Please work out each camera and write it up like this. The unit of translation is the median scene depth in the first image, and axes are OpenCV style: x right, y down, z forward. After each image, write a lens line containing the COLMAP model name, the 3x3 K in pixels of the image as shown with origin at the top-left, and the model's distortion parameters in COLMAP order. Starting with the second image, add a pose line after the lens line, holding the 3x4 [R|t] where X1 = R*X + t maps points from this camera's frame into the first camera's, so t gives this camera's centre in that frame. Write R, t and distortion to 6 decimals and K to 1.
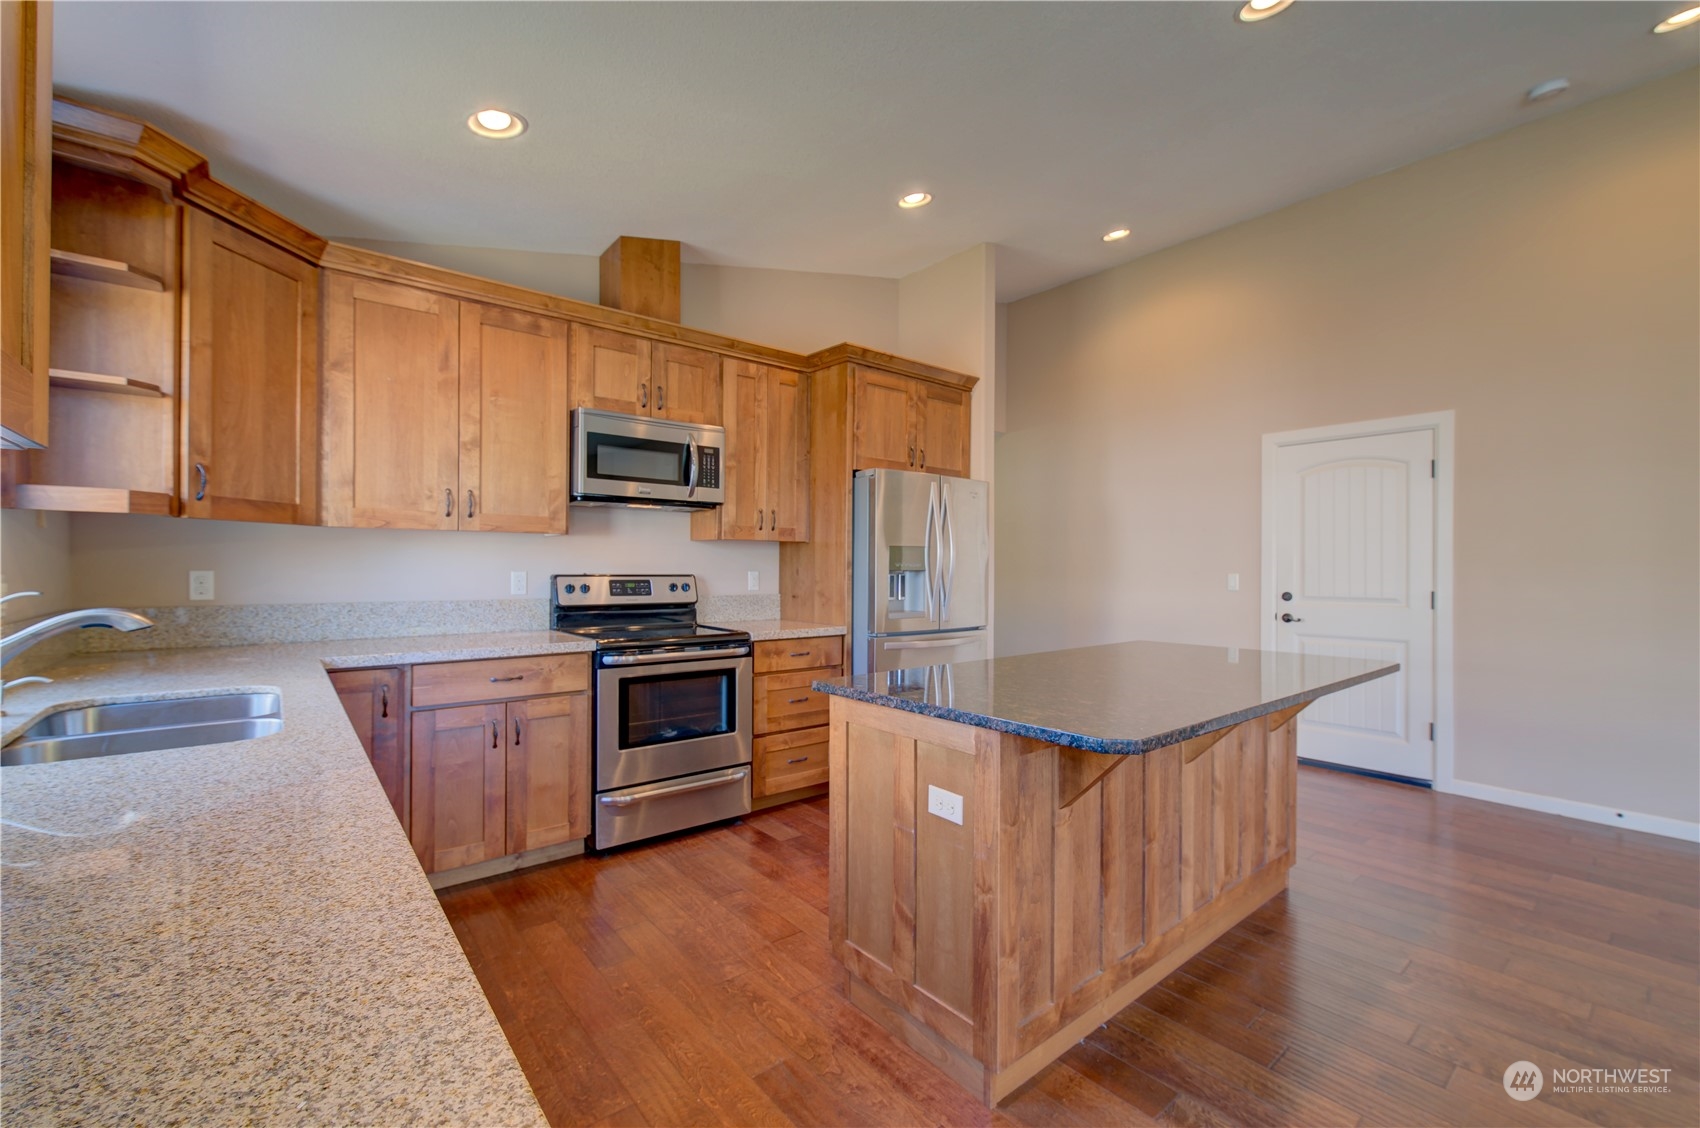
lens RADIAL K [[721.3, 0, 858.9], [0, 721.3, 565.6], [0, 0, 1]] dist [-0.000079, -0.000021]
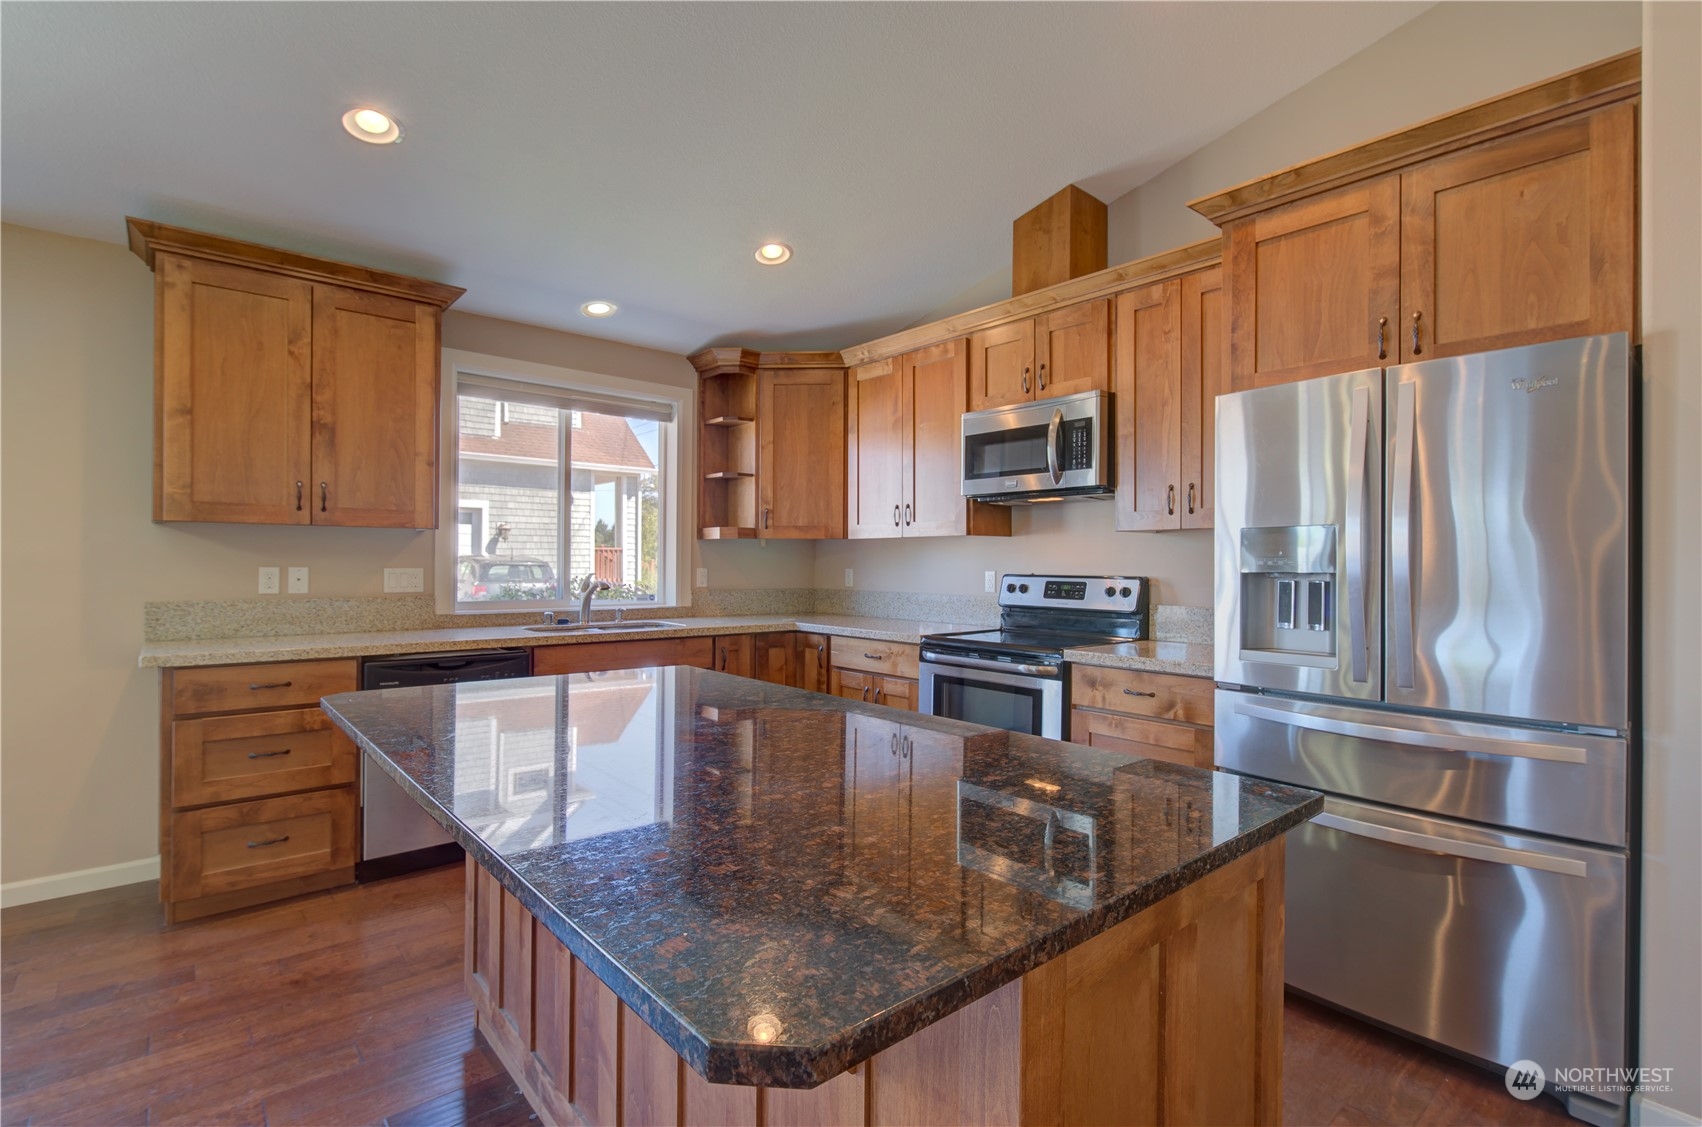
lens RADIAL K [[788.9, 0, 851.0], [0, 788.9, 563.5], [0, 0, 1]] dist [0.000351, 0.000136]
pose [[0.019238, -0.005985, -0.999797, 0.684347], [-0.007311, 0.999955, -0.006127, 0.005731], [0.999788, 0.007427, 0.019194, 0.735506]]
